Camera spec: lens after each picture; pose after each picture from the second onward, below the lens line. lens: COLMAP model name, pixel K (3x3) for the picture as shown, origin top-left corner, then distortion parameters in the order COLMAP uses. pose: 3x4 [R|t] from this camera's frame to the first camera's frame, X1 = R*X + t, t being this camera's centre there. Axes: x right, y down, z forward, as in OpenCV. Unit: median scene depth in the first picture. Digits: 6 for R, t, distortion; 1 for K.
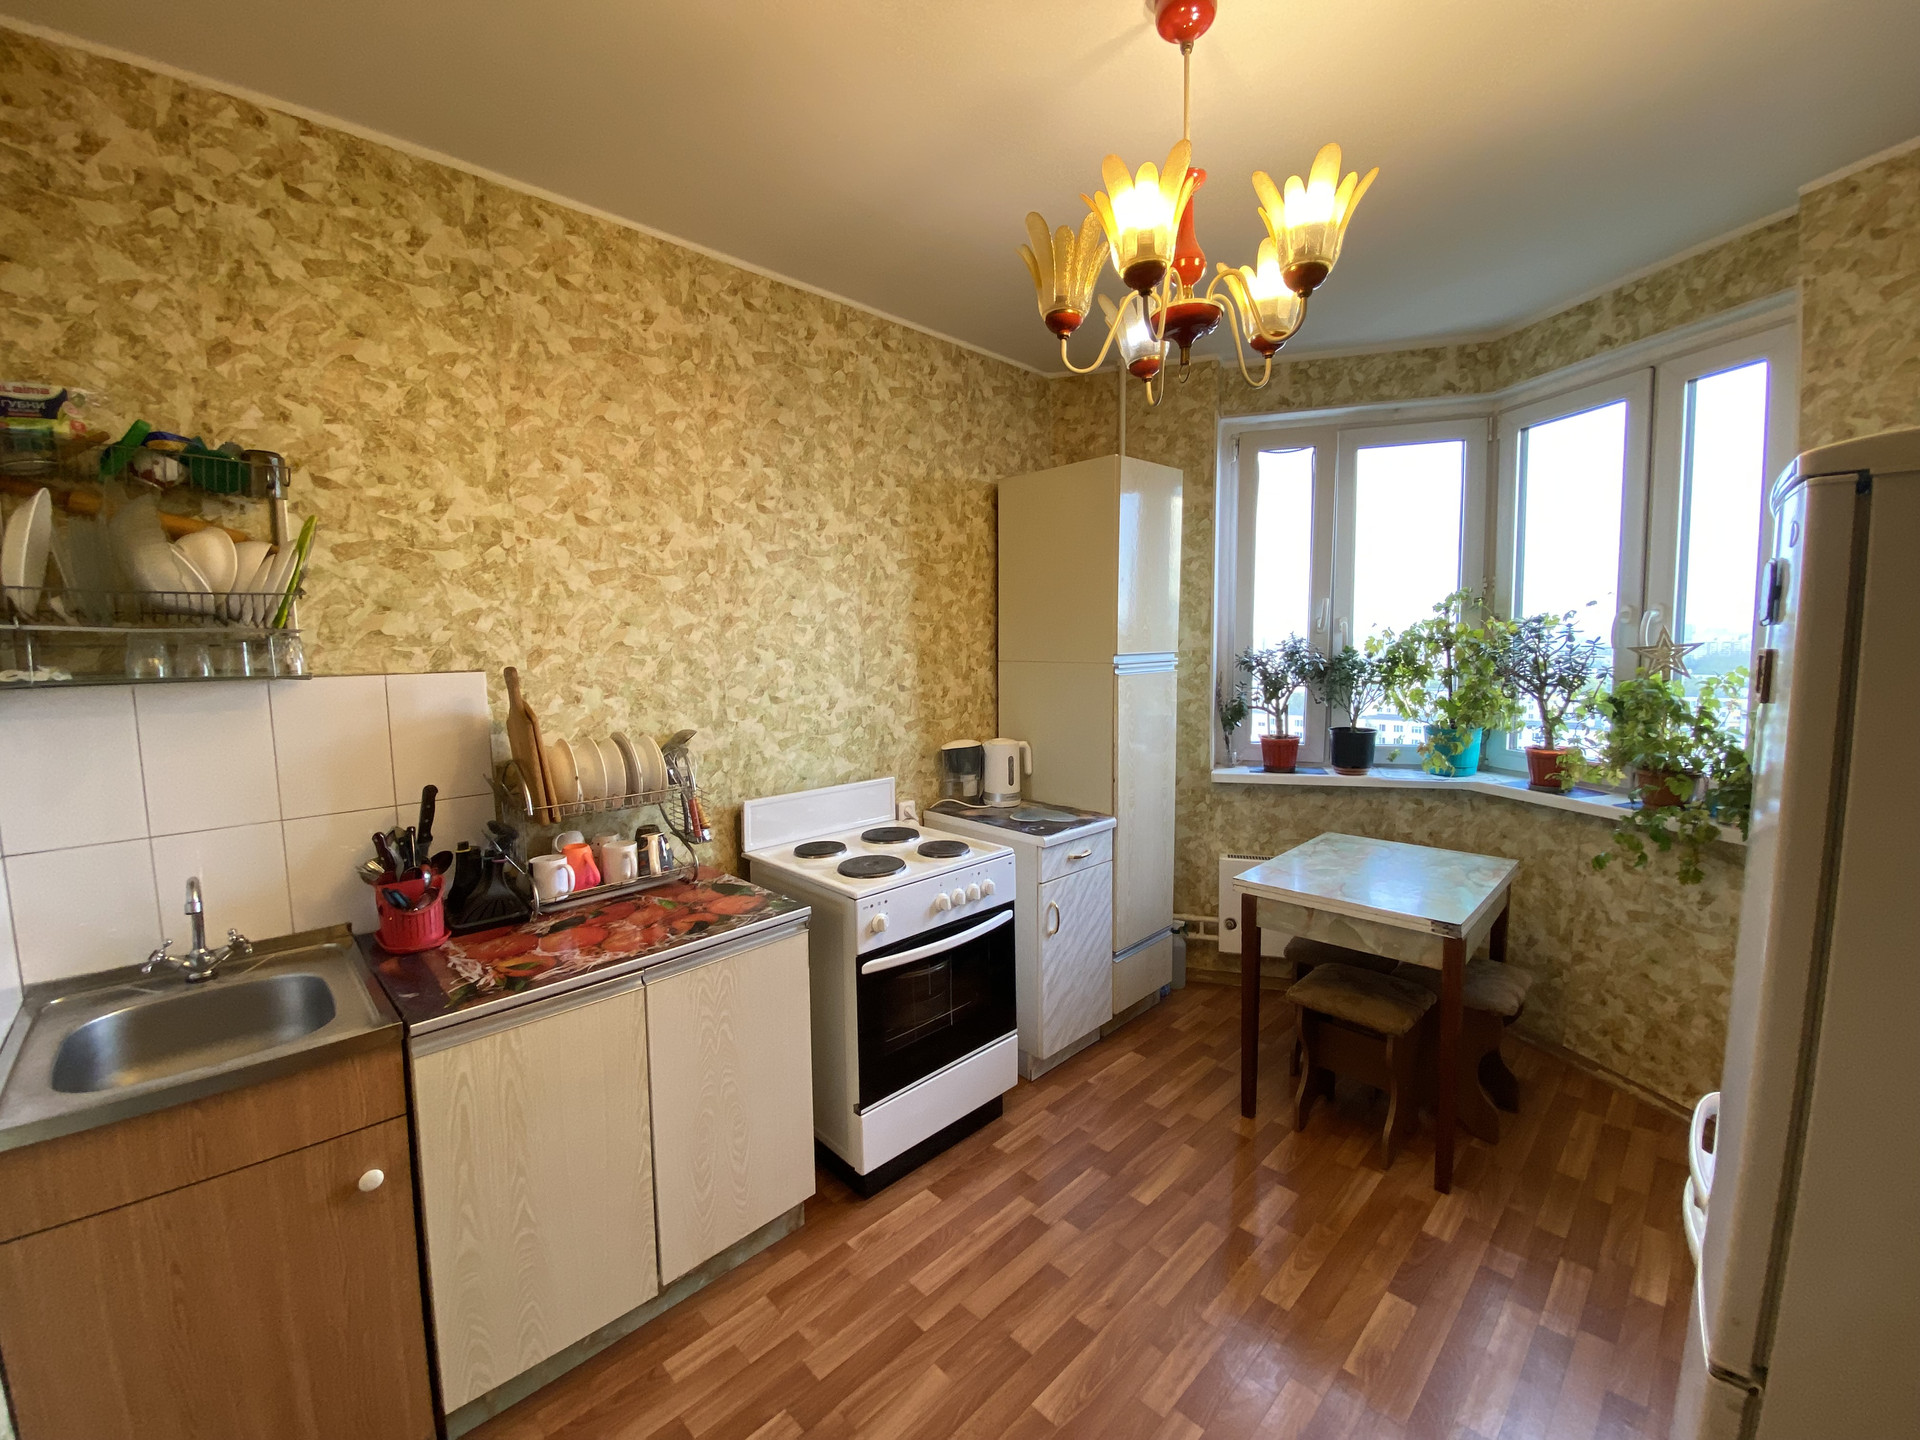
lens RADIAL K [[782.2, 0, 948.5], [0, 782.2, 712.8], [0, 0, 1]] dist [-0.003687, -0.003148]
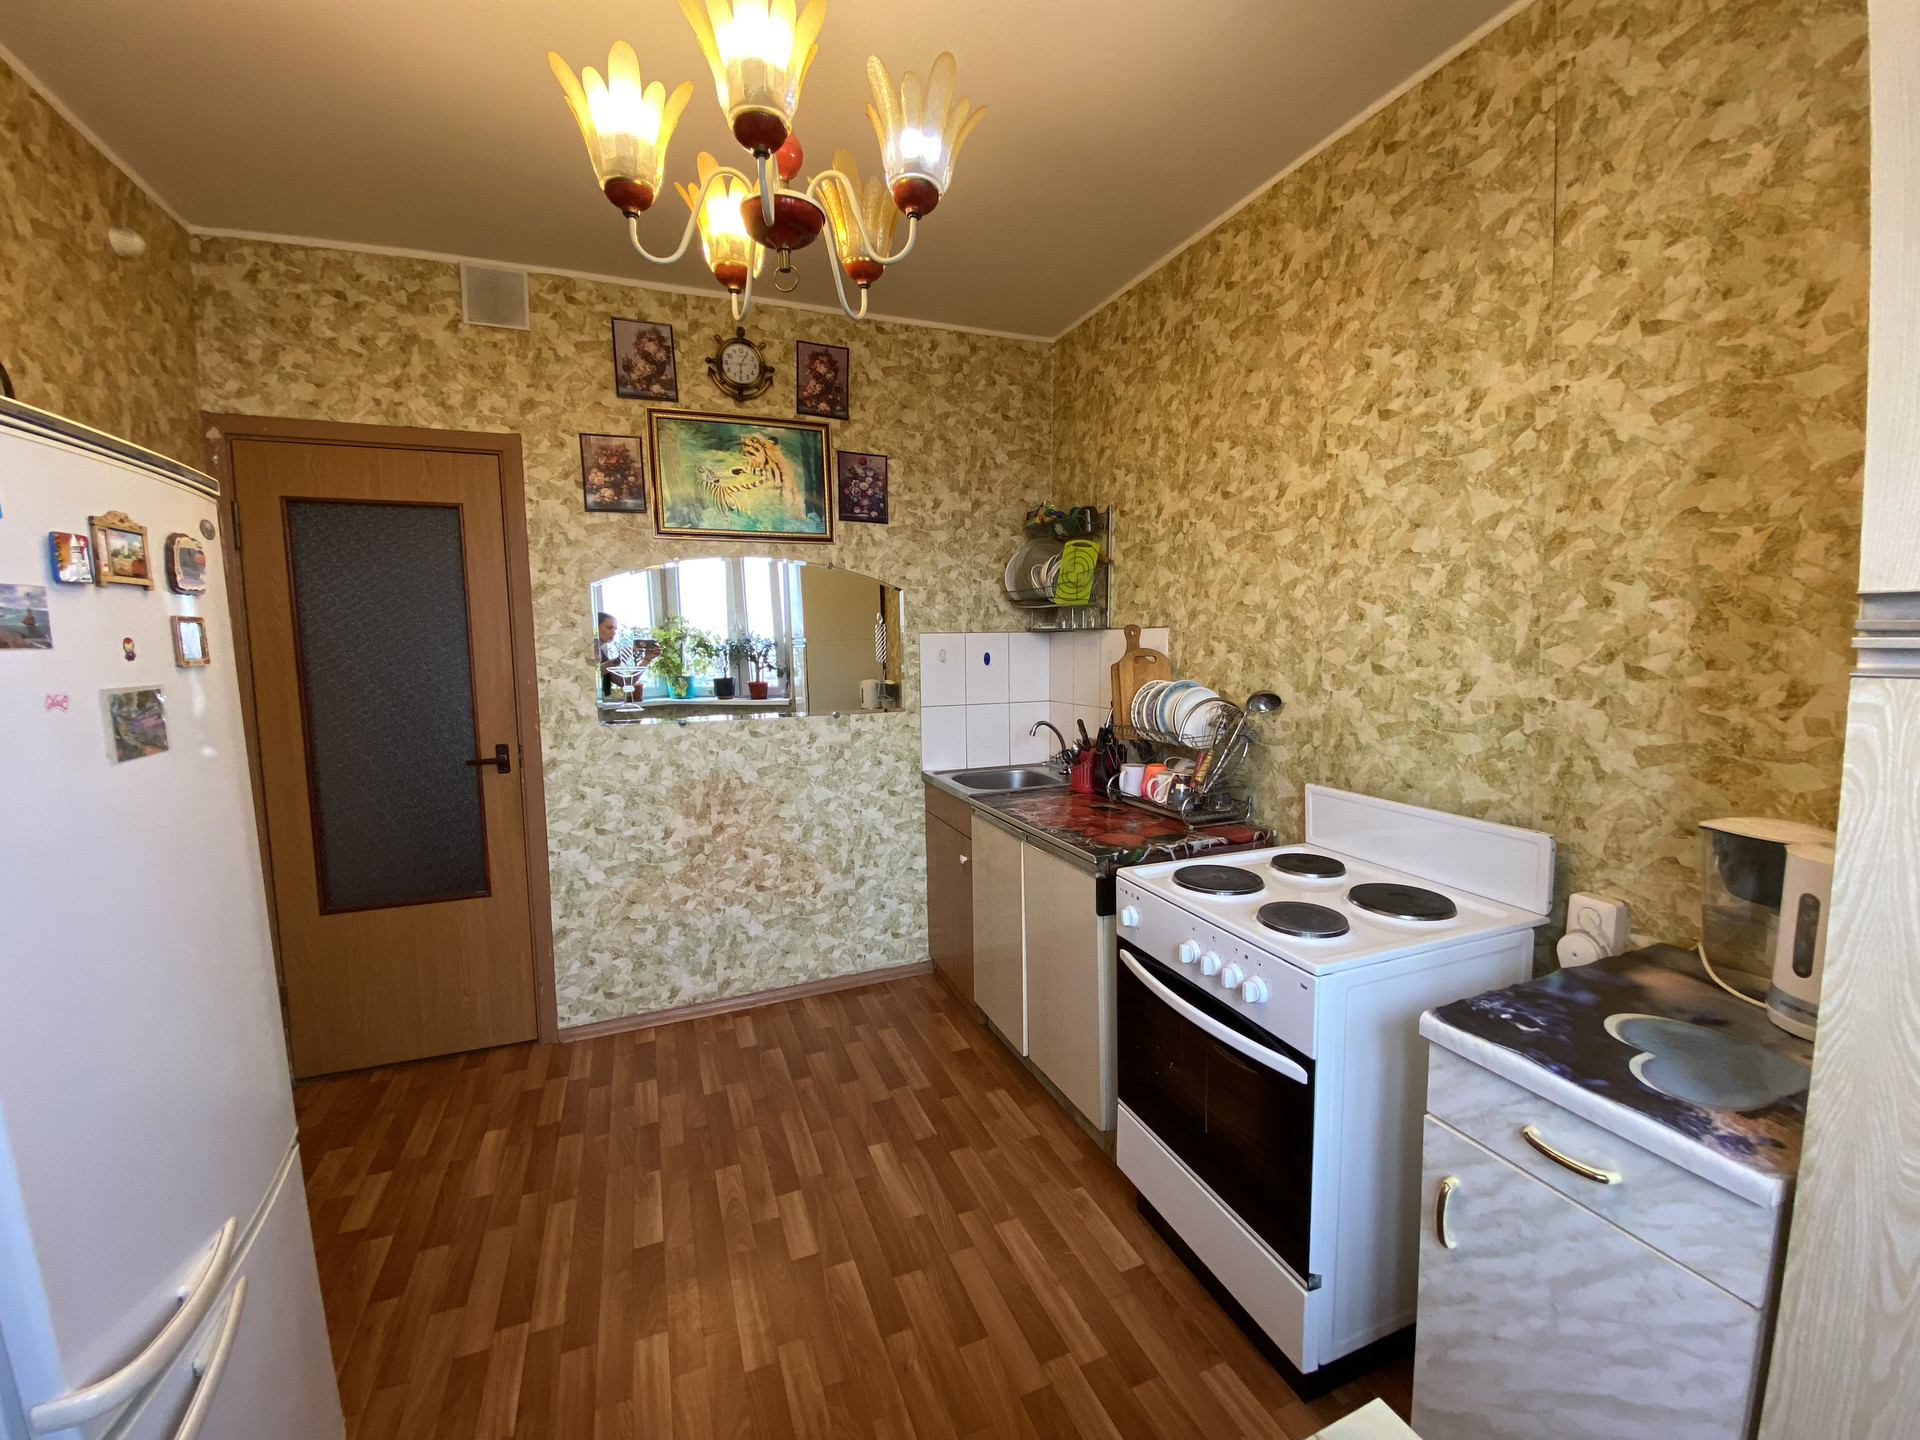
lens RADIAL K [[782.2, 0, 950.8], [0, 782.2, 727.6], [0, 0, 1]] dist [-0.003687, -0.003148]
pose [[-0.375360, 0.116425, -0.919538, 0.670365], [-0.065941, 0.986212, 0.151784, -0.051752], [0.924530, 0.117609, -0.362507, 0.952347]]
